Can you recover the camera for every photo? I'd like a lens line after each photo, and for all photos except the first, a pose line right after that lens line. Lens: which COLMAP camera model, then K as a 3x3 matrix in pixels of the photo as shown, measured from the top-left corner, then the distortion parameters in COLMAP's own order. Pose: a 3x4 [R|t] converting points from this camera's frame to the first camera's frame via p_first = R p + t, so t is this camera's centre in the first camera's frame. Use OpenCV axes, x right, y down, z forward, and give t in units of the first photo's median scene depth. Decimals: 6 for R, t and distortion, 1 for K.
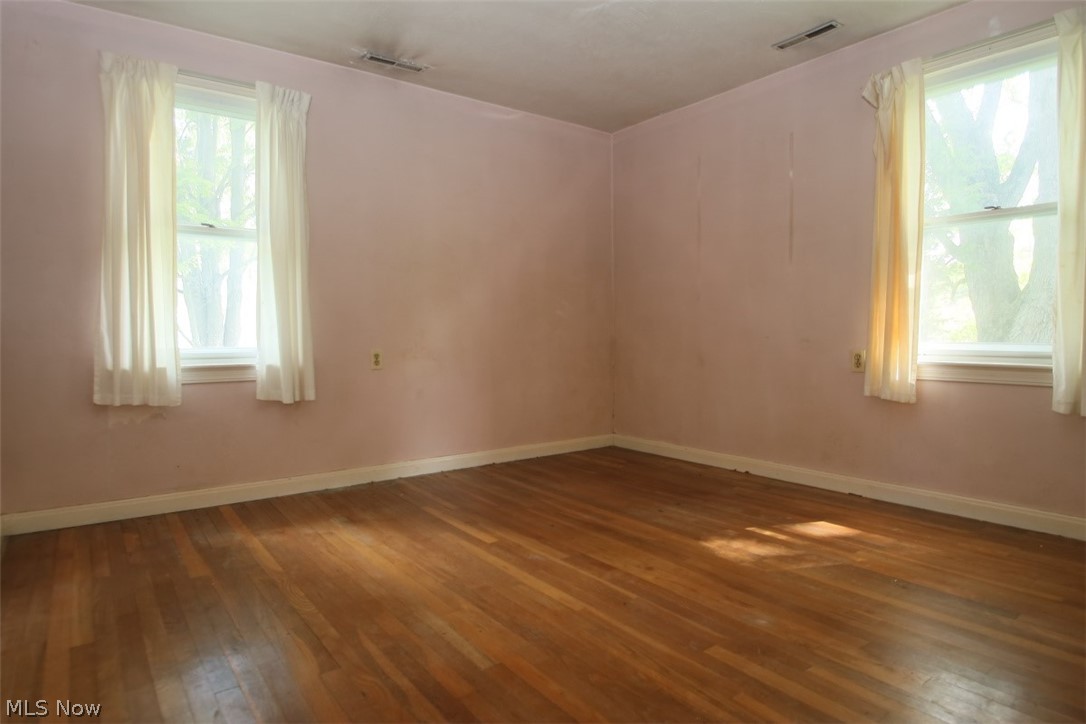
lens RADIAL K [[653.5, 0, 543.0], [0, 653.5, 362.0], [0, 0, 1]] dist [-0.033241, -0.000050]
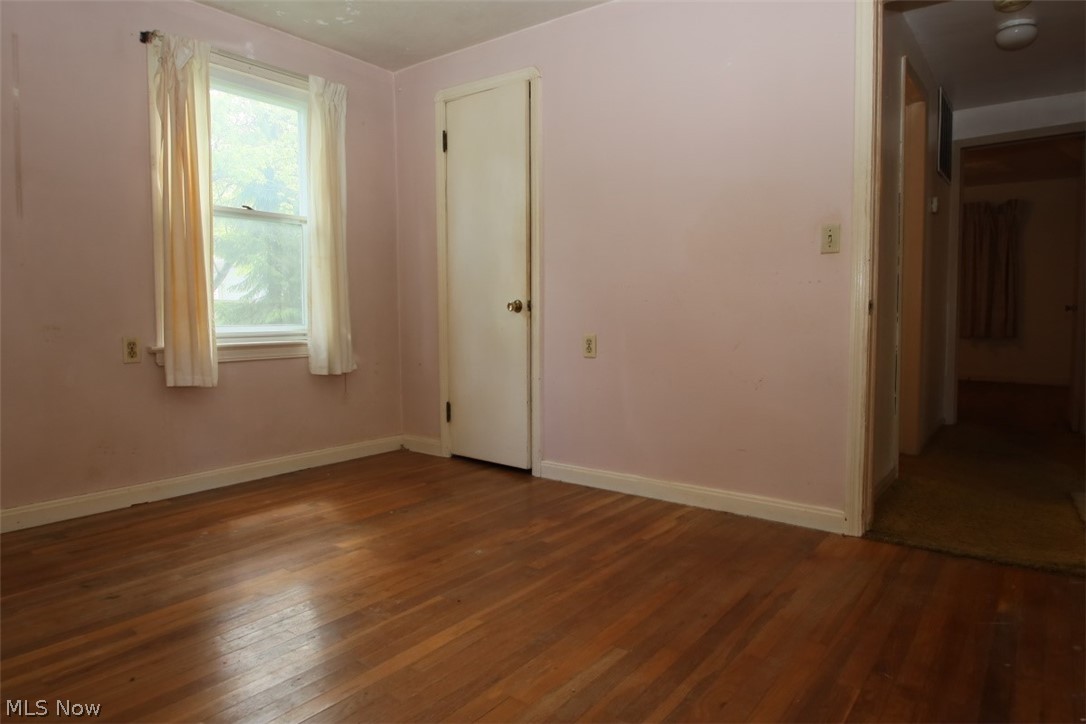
lens RADIAL K [[700.5, 0, 543.0], [0, 700.5, 362.0], [0, 0, 1]] dist [-0.032899, -0.002858]
pose [[-0.326579, -0.060366, 0.943240, -0.829975], [0.046832, 0.995699, 0.079938, -0.049837], [-0.944009, 0.070280, -0.322347, 1.154496]]
